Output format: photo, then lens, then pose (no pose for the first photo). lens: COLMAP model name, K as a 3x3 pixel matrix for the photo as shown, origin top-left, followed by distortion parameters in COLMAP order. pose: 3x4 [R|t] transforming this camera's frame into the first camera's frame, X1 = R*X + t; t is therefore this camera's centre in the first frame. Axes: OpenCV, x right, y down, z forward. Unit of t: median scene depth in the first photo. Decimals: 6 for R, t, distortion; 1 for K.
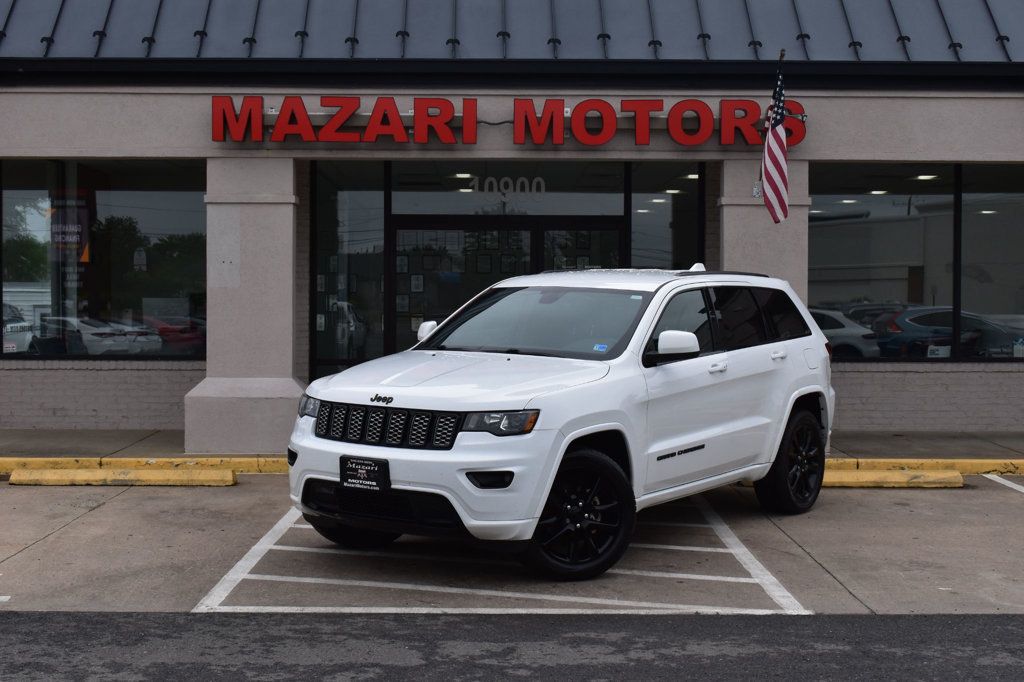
lens RADIAL K [[1539.6, 0, 512.0], [0, 1539.6, 341.0], [0, 0, 1]] dist [-0.016769, -0.085441]
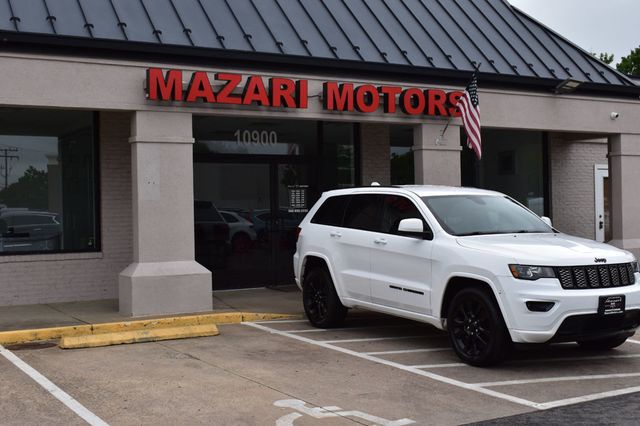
lens RADIAL K [[868.2, 0, 320.0], [0, 868.2, 213.0], [0, 0, 1]] dist [-0.027657, -0.035396]
pose [[0.861394, -0.019914, 0.507547, -0.467689], [0.032512, 0.999344, -0.015968, -0.004611], [-0.506896, 0.030256, 0.861476, 0.217427]]
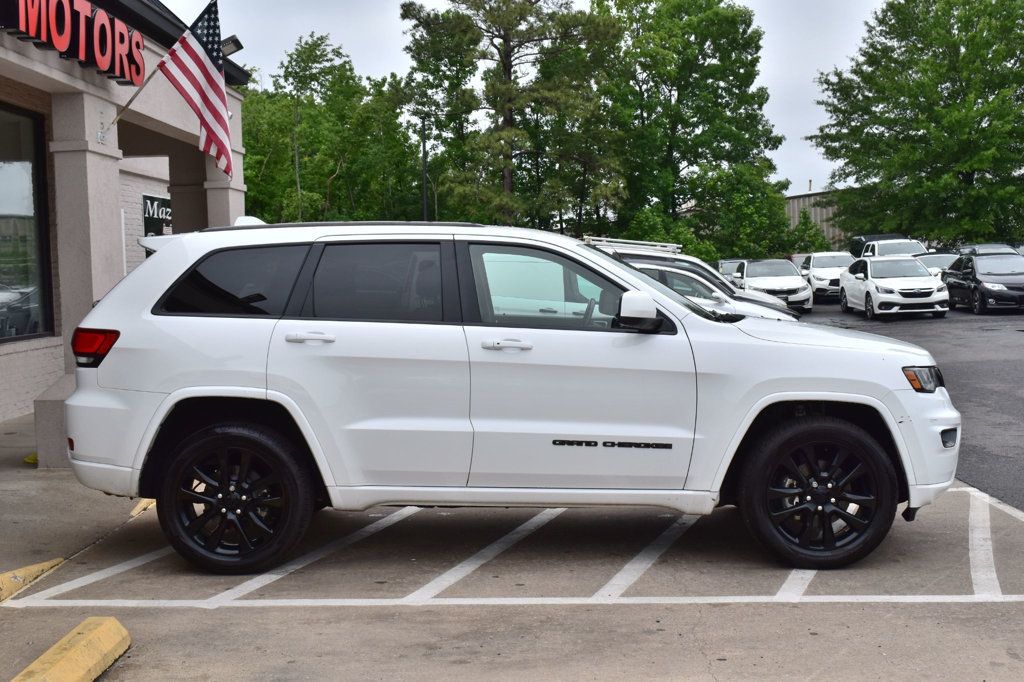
lens RADIAL K [[1389.1, 0, 512.0], [0, 1389.1, 341.0], [0, 0, 1]] dist [-0.027657, -0.035396]
pose [[0.021994, -0.056461, 0.998163, -0.566760], [0.053494, 0.997040, 0.055219, -0.020094], [-0.998326, 0.052181, 0.024949, 0.781483]]
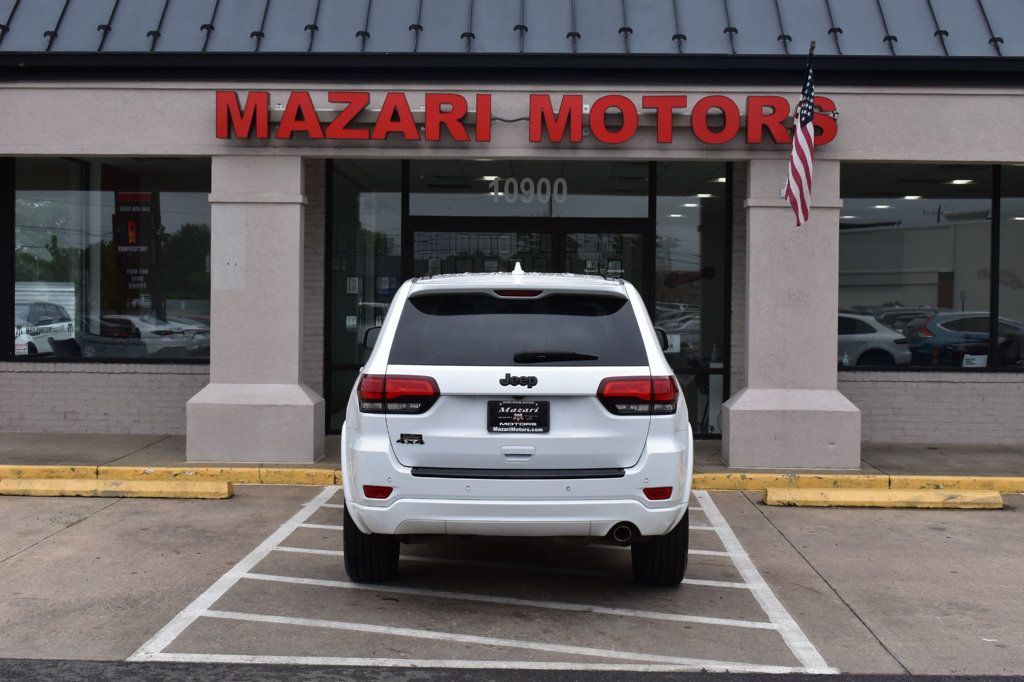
lens RADIAL K [[1437.6, 0, 512.0], [0, 1437.6, 341.0], [0, 0, 1]] dist [-0.031604, -0.036211]
pose [[0.999339, 0.007458, -0.035583, 0.022799], [-0.007419, 0.999972, 0.001228, -0.005390], [0.035592, -0.000963, 0.999366, 0.107890]]
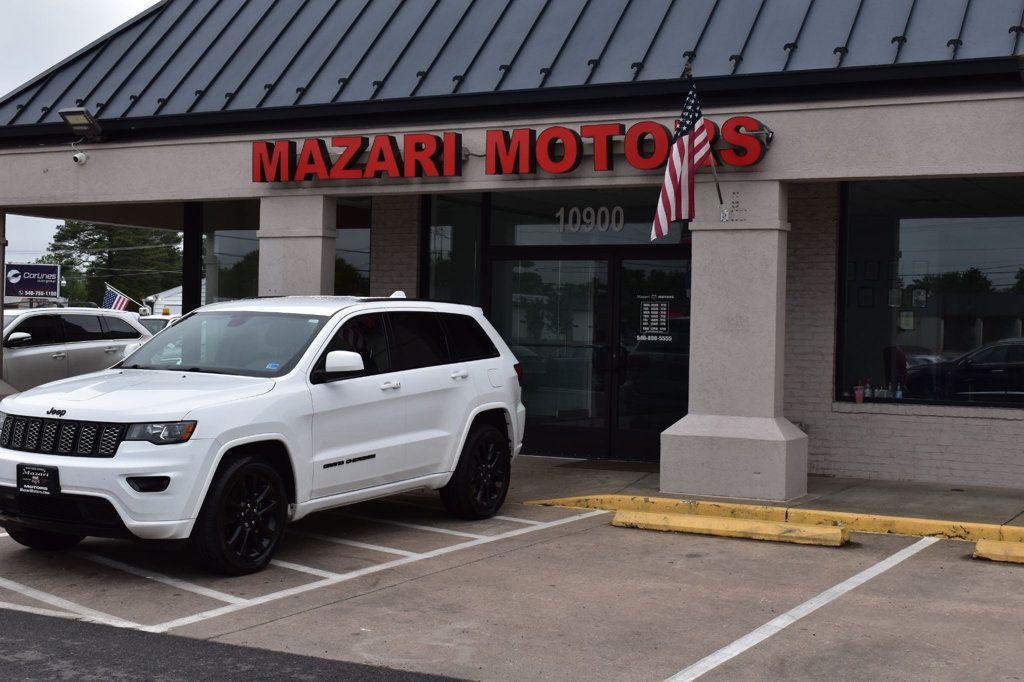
lens RADIAL K [[1507.5, 0, 512.0], [0, 1507.5, 341.0], [0, 0, 1]] dist [-0.017868, -0.013549]
pose [[0.866518, 0.017458, -0.498841, 0.511322], [-0.029252, 0.999447, -0.015833, -0.002739], [0.498288, 0.028312, 0.866549, 0.146106]]
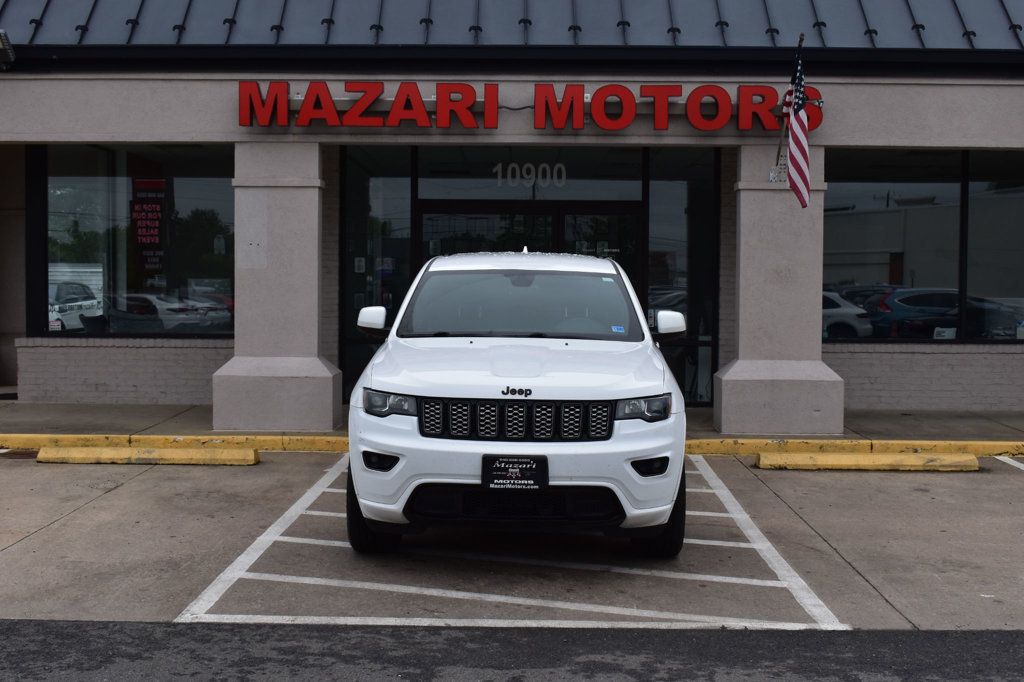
lens RADIAL K [[1319.9, 0, 512.0], [0, 1319.9, 341.0], [0, 0, 1]] dist [-0.046981, -0.019066]
pose [[0.999739, 0.004652, -0.022351, 0.006455], [-0.004212, 0.999798, 0.019674, -0.004864], [0.022438, -0.019575, 0.999557, 0.126007]]
